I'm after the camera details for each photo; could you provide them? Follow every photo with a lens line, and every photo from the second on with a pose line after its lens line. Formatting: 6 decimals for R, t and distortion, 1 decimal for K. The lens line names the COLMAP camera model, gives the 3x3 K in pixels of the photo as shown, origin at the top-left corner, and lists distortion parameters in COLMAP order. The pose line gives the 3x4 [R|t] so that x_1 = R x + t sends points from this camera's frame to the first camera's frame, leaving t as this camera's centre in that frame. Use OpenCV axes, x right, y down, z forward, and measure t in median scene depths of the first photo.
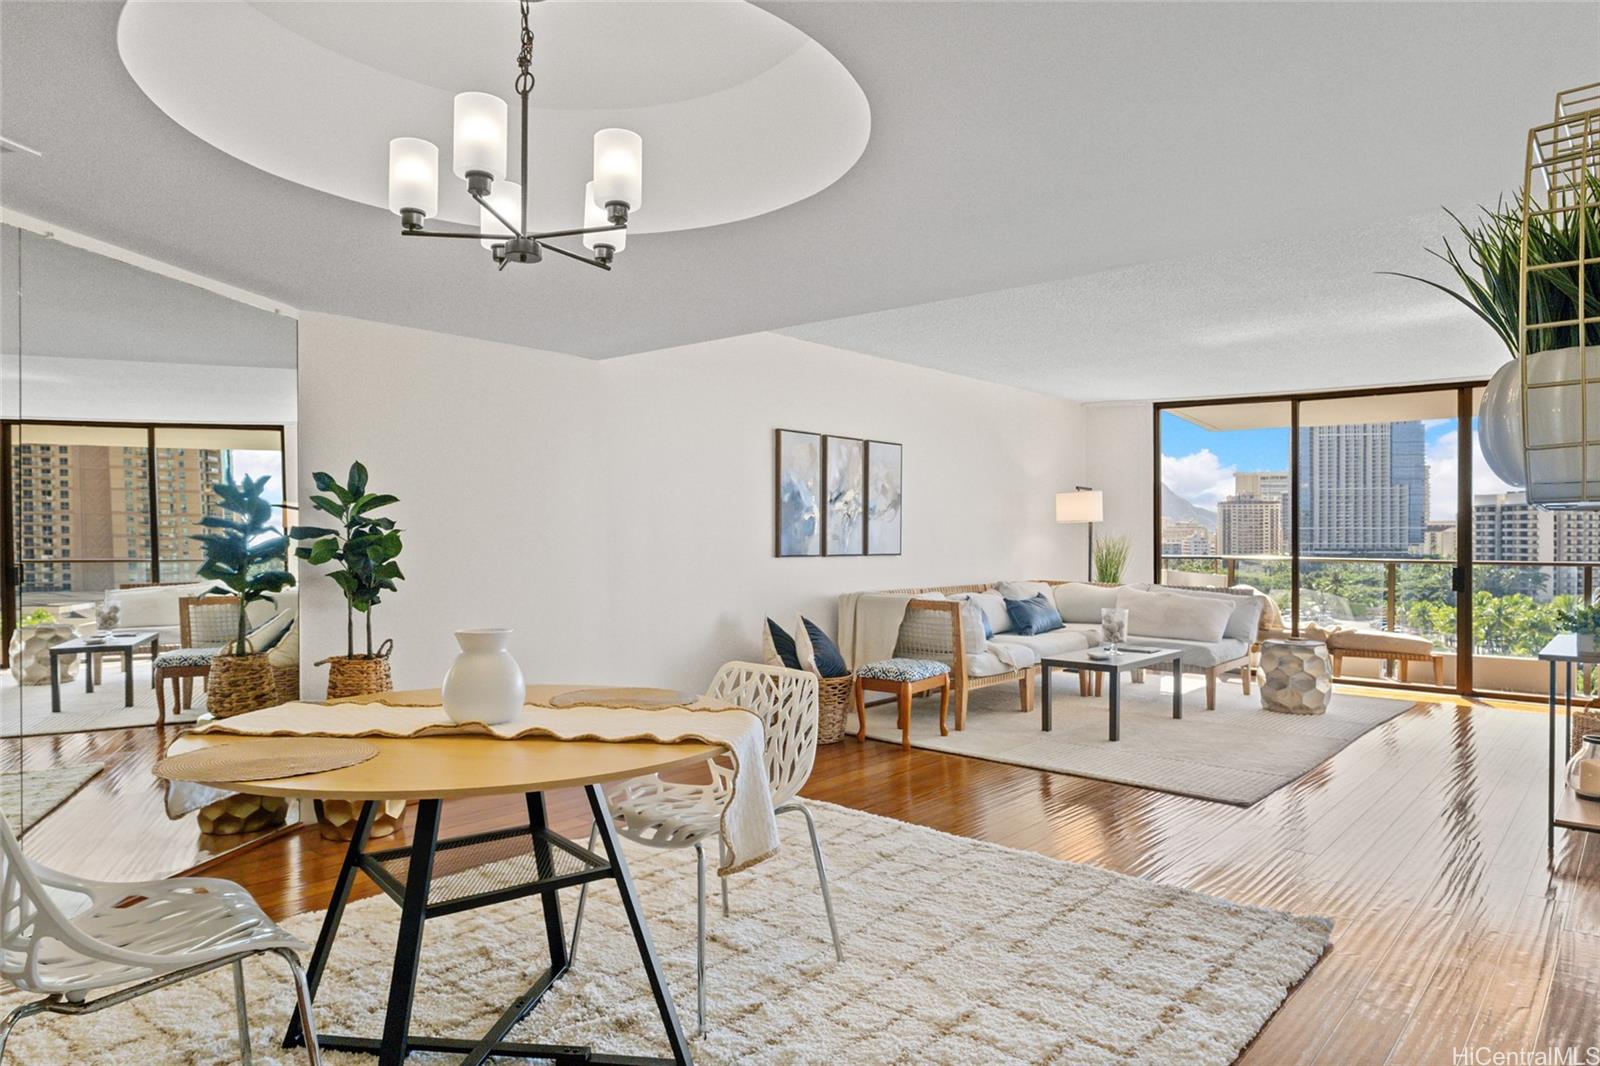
lens RADIAL K [[1001.9, 0, 801.4], [0, 1001.9, 543.8], [0, 0, 1]] dist [0.000896, 0.000338]
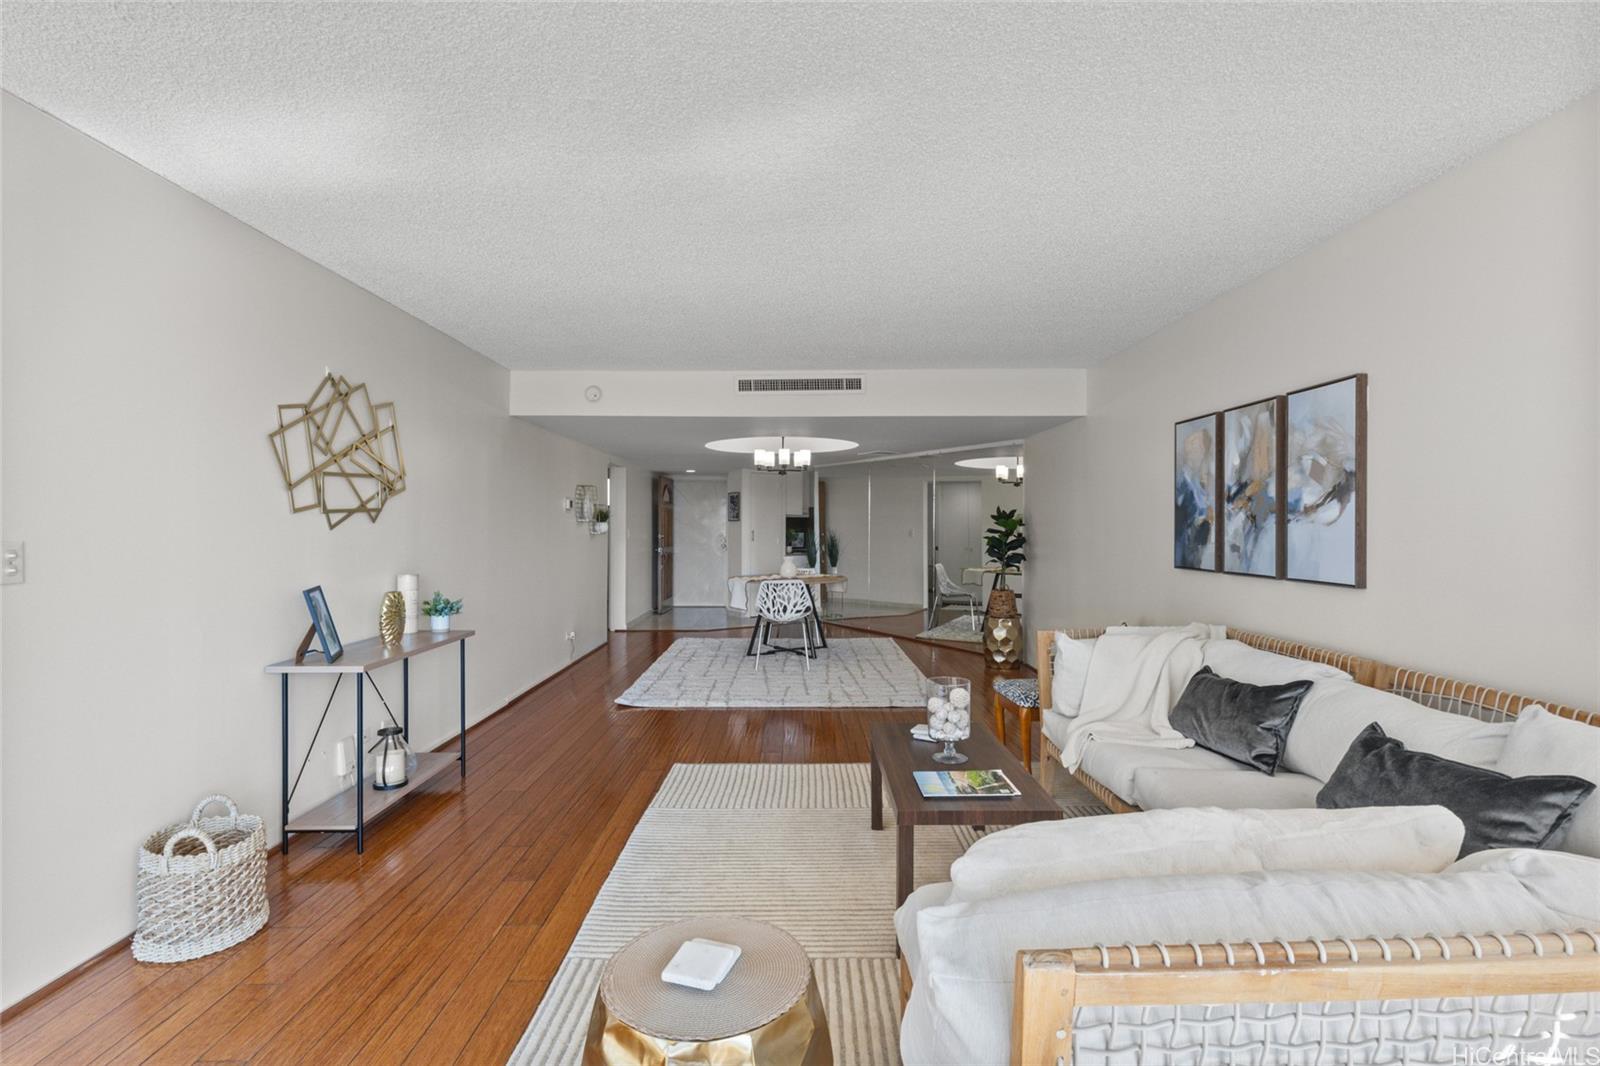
lens RADIAL K [[746.3, 0, 799.0], [0, 746.3, 530.2], [0, 0, 1]] dist [-0.003624, 0.002035]
pose [[-0.742021, 0.005187, -0.670356, 0.640333], [-0.001134, 0.999959, 0.008993, -0.024118], [0.670375, 0.007433, -0.741985, 1.211629]]
